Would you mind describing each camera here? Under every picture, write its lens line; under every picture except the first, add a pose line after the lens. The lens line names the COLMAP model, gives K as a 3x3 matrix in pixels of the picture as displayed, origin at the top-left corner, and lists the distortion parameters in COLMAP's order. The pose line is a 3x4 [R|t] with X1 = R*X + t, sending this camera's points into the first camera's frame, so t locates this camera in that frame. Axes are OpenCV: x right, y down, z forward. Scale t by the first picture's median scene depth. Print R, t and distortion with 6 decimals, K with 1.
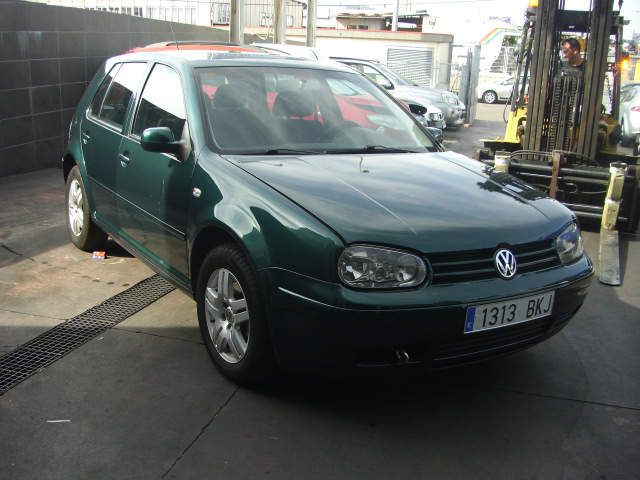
lens RADIAL K [[717.1, 0, 314.1], [0, 717.1, 242.0], [0, 0, 1]] dist [-0.150244, 0.000000]
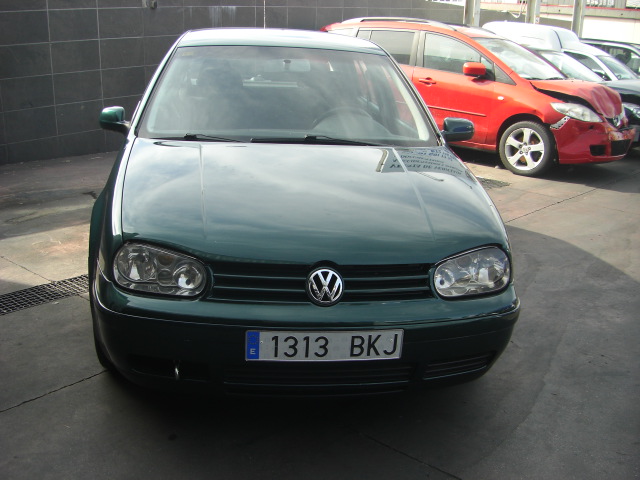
lens RADIAL K [[717.1, 0, 320.5], [0, 717.1, 245.7], [0, 0, 1]] dist [-0.150244, 0.000000]
pose [[0.906372, 0.117076, -0.405934, 0.587348], [-0.102345, 0.993063, 0.057895, -0.062472], [0.409896, -0.010929, 0.912067, 0.241454]]
